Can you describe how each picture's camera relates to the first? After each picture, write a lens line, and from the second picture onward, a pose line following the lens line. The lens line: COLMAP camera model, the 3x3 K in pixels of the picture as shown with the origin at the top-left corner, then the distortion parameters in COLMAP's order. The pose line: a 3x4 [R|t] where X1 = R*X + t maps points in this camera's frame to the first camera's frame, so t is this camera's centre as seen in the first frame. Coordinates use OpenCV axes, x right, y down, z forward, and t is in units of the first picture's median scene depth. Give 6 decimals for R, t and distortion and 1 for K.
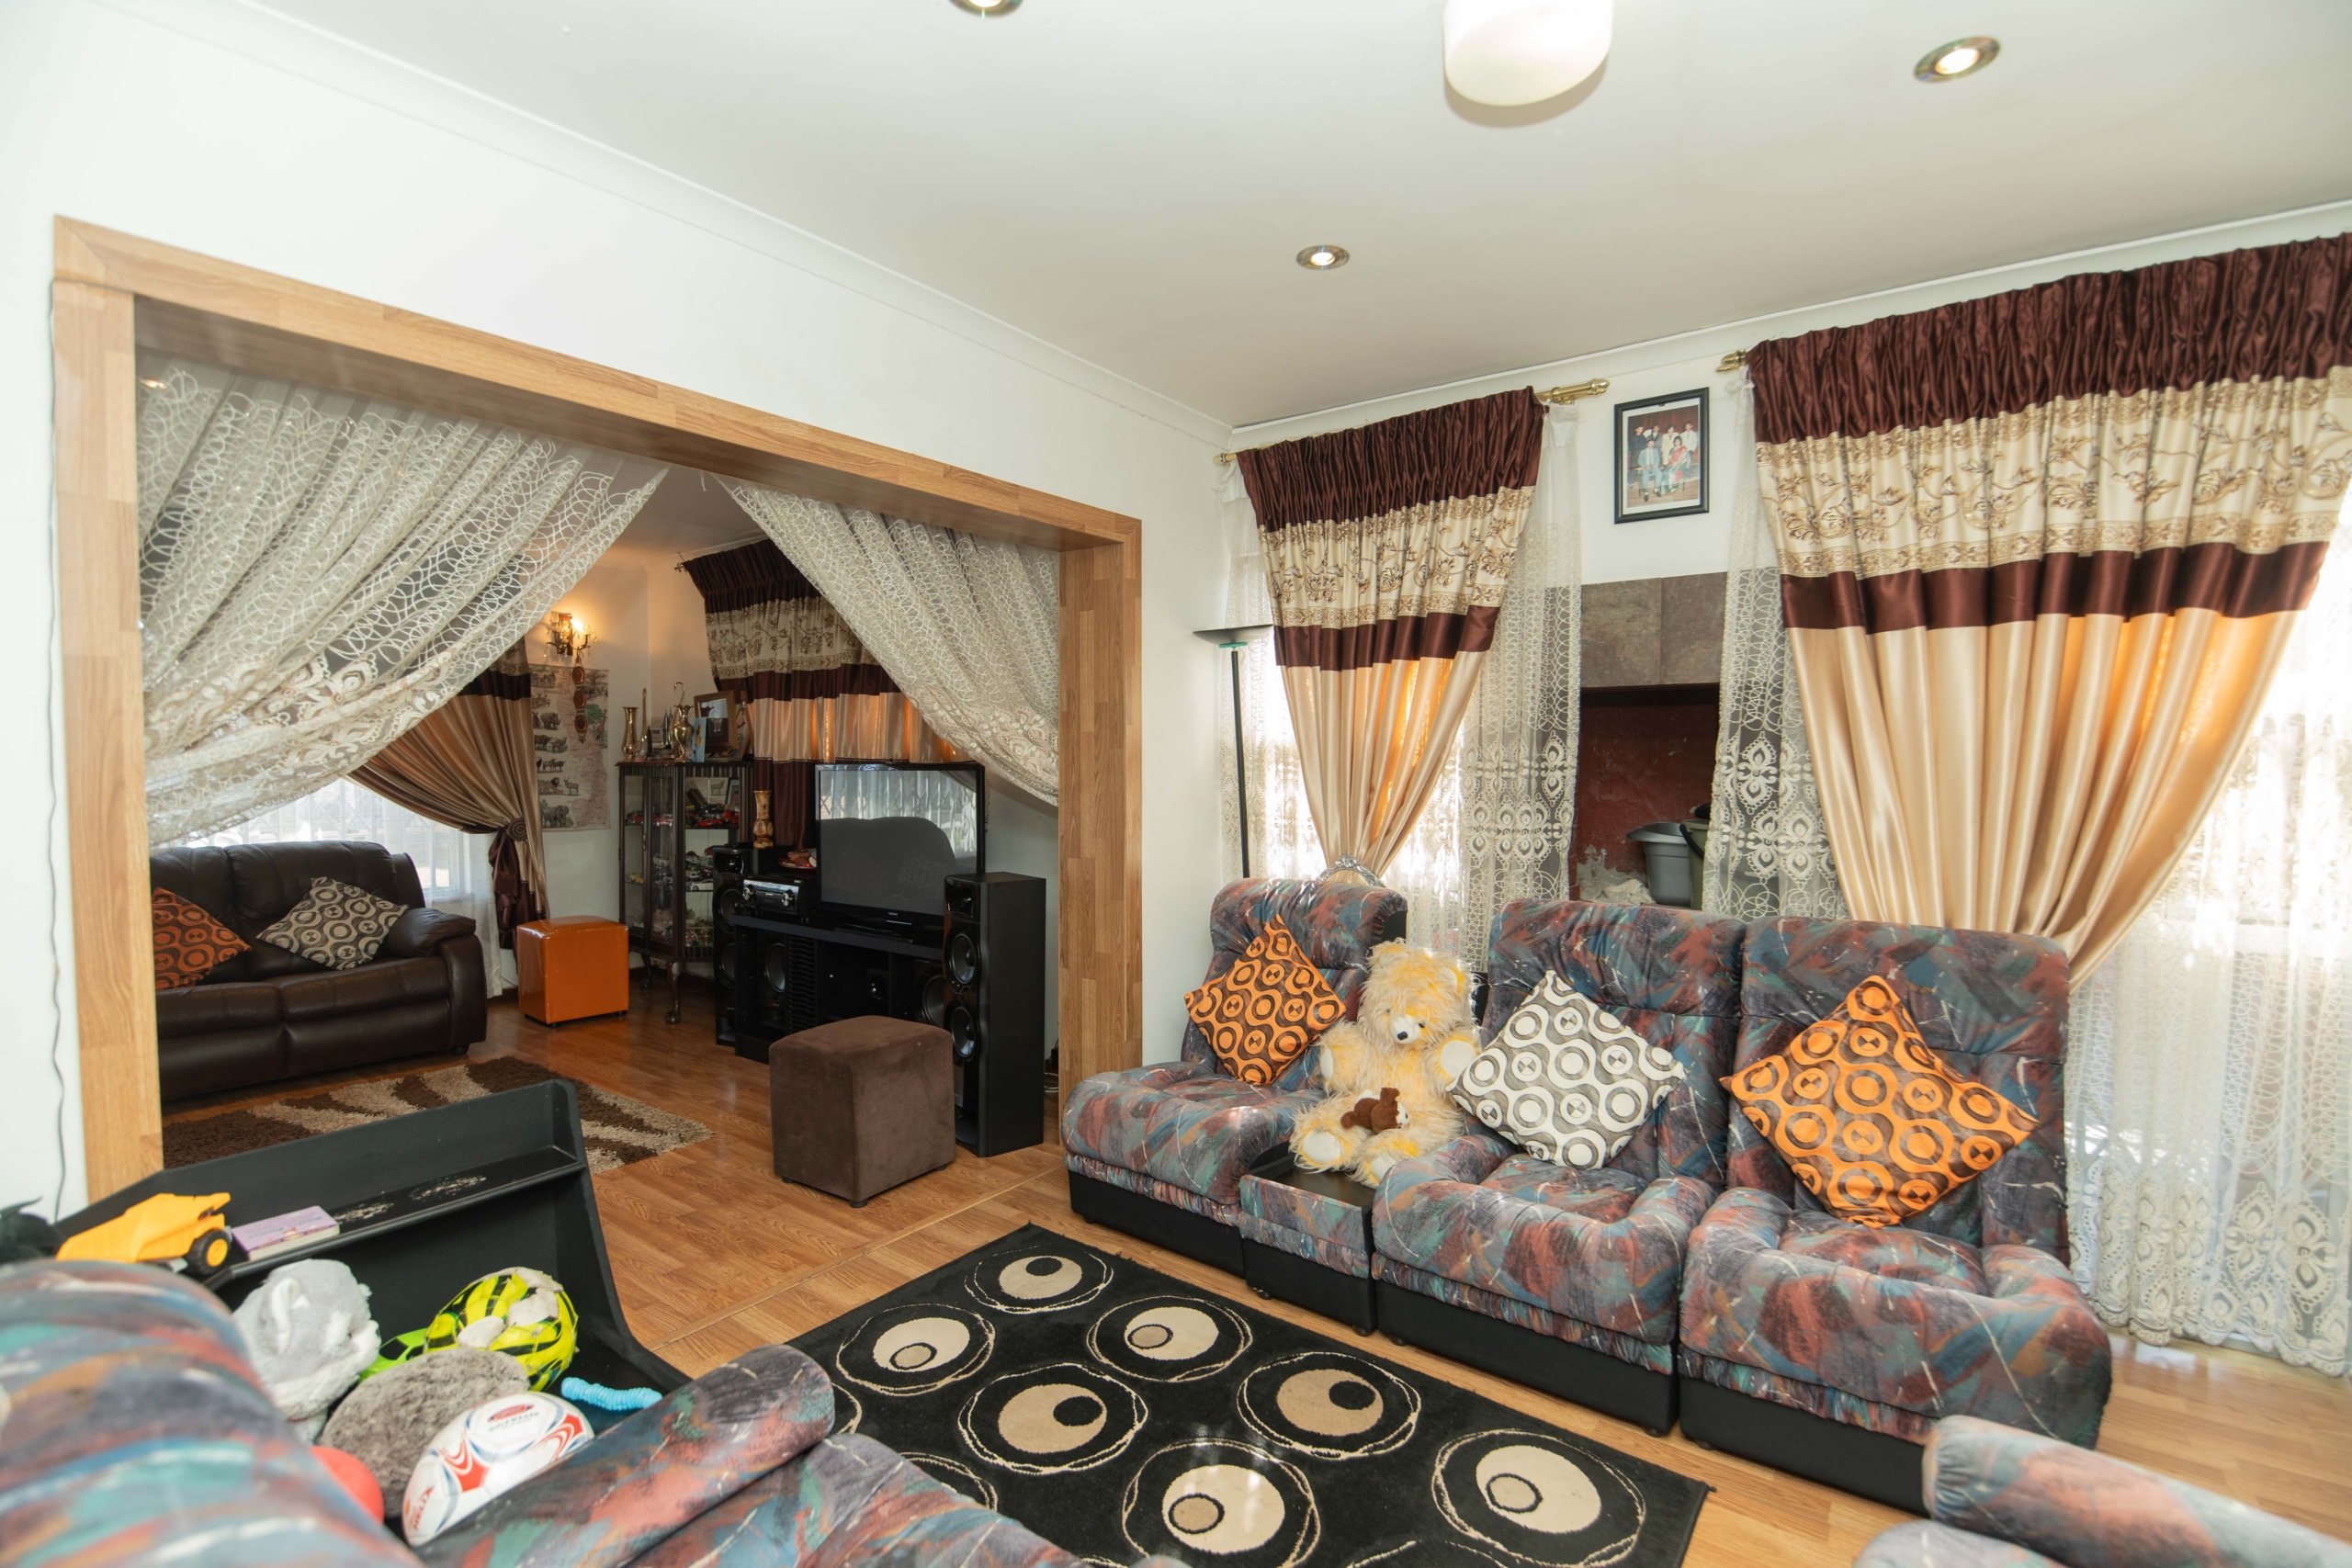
lens RADIAL K [[1047.7, 0, 1189.9], [0, 1047.7, 784.4], [0, 0, 1]] dist [-0.013361, -0.007722]
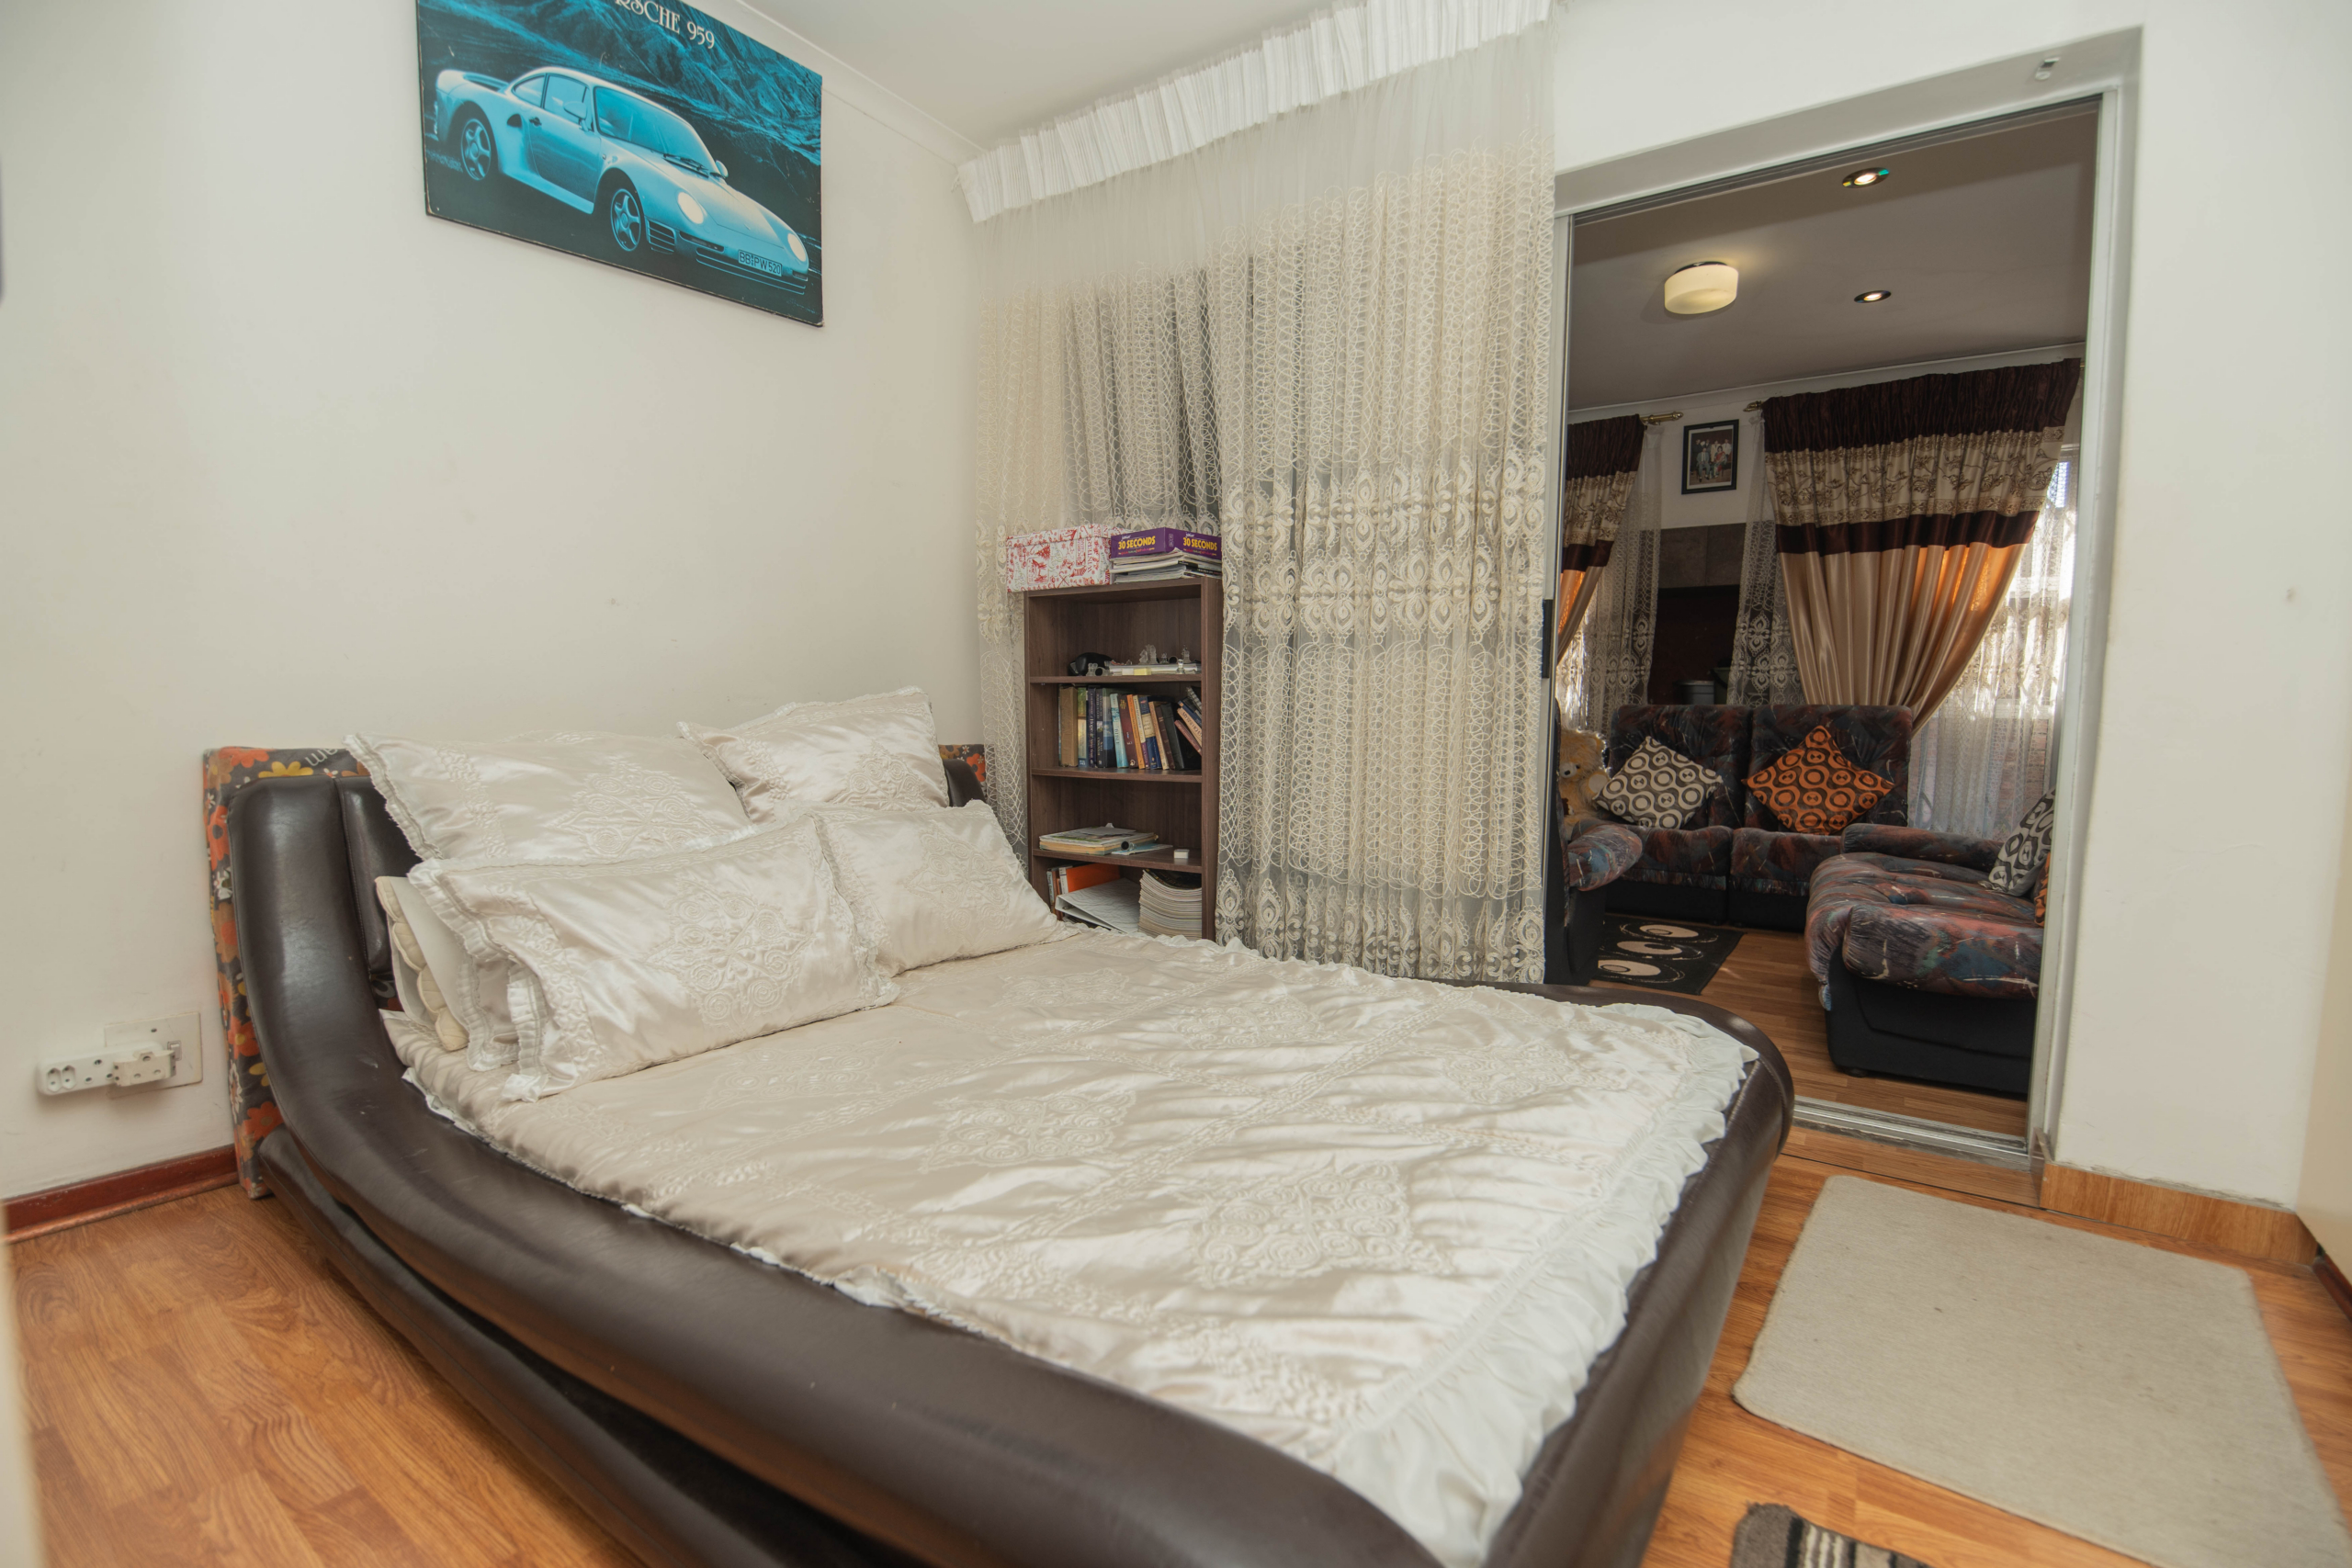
lens RADIAL K [[1047.7, 0, 1183.9], [0, 1047.7, 786.9], [0, 0, 1]] dist [-0.013361, -0.007722]
pose [[0.998871, 0.010822, 0.046263, -0.590116], [-0.012570, 0.999212, 0.037645, 0.218173], [-0.045819, -0.038184, 0.998220, -0.855520]]
